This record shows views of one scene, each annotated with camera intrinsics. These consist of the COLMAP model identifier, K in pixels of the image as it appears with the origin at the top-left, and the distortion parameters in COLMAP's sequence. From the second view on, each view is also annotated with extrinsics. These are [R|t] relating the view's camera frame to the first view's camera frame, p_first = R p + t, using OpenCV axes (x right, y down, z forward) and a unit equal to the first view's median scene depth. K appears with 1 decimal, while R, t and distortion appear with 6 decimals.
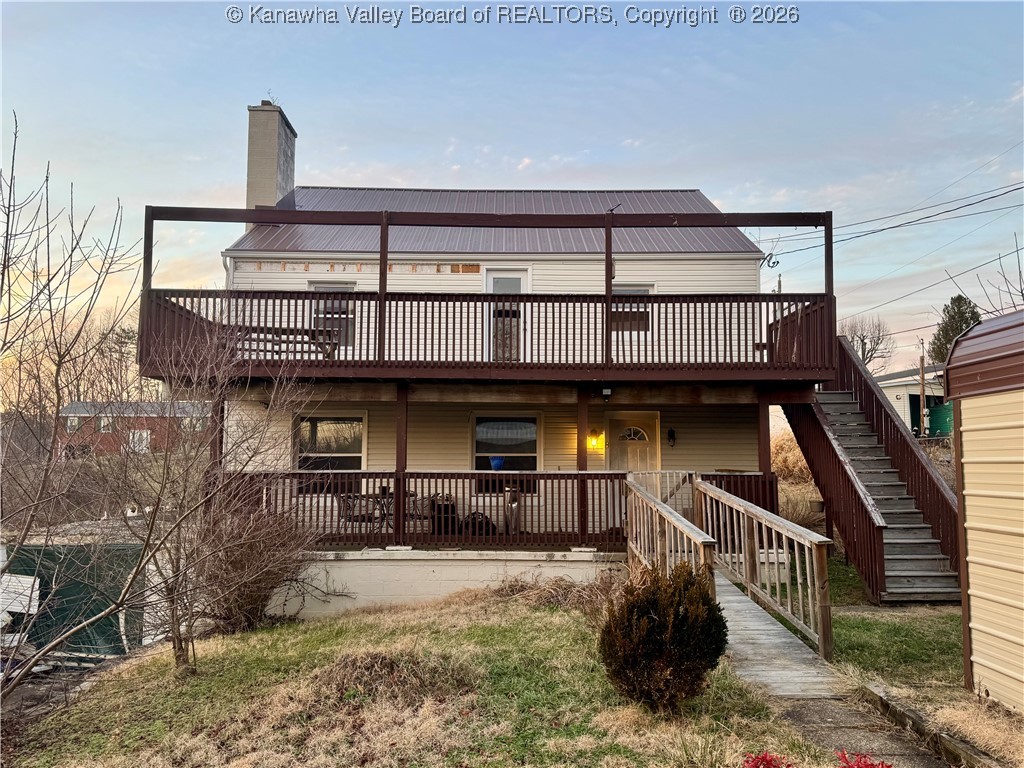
lens RADIAL K [[829.2, 0, 512.0], [0, 829.2, 384.0], [0, 0, 1]] dist [0.044251, -0.002094]
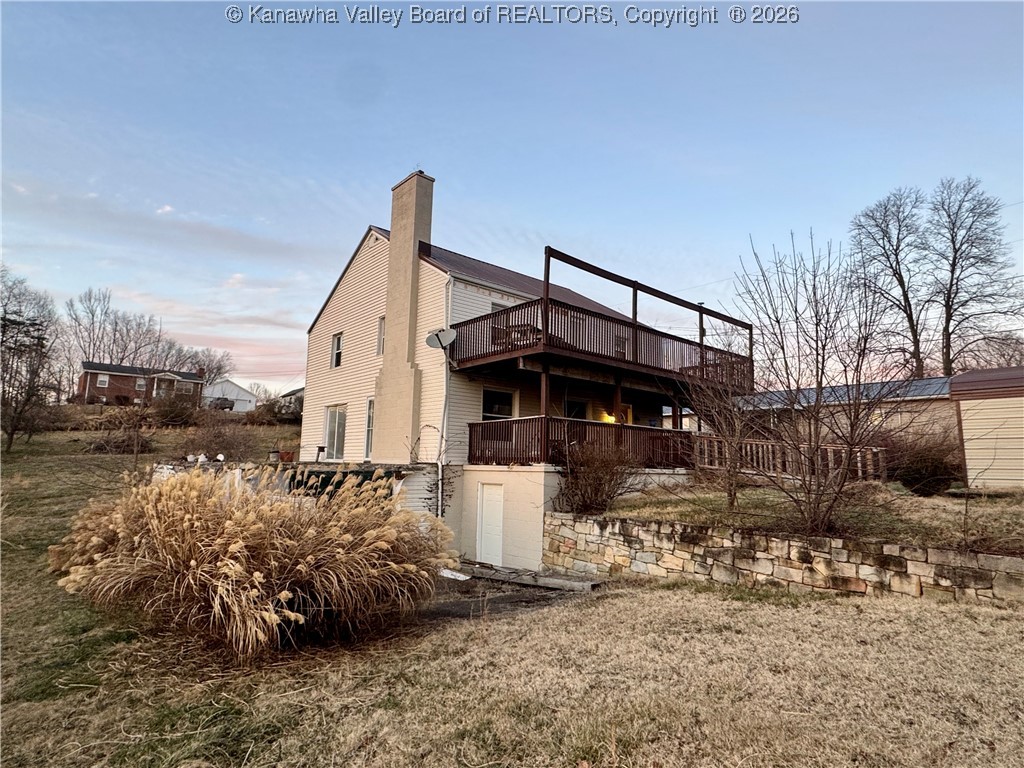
lens RADIAL K [[566.6, 0, 512.0], [0, 566.6, 384.0], [0, 0, 1]] dist [0.001687, -0.002424]
pose [[0.741458, 0.096324, 0.664050, -1.108119], [-0.068697, 0.995340, -0.067674, 0.113300], [-0.667474, 0.004560, 0.744619, 0.246832]]
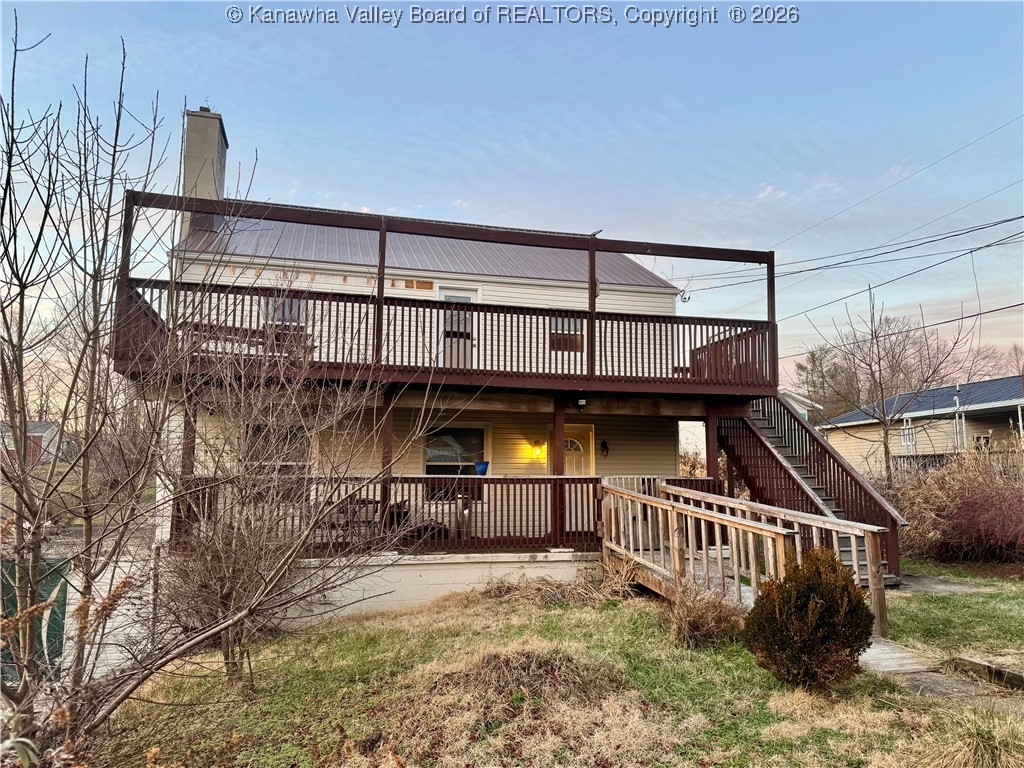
lens RADIAL K [[735.1, 0, 512.0], [0, 735.1, 384.0], [0, 0, 1]] dist [0.026511, -0.002399]
pose [[0.968407, 0.031919, 0.247324, -0.200700], [-0.021456, 0.998762, -0.044885, 0.029286], [-0.248450, 0.038161, 0.967893, 0.094153]]
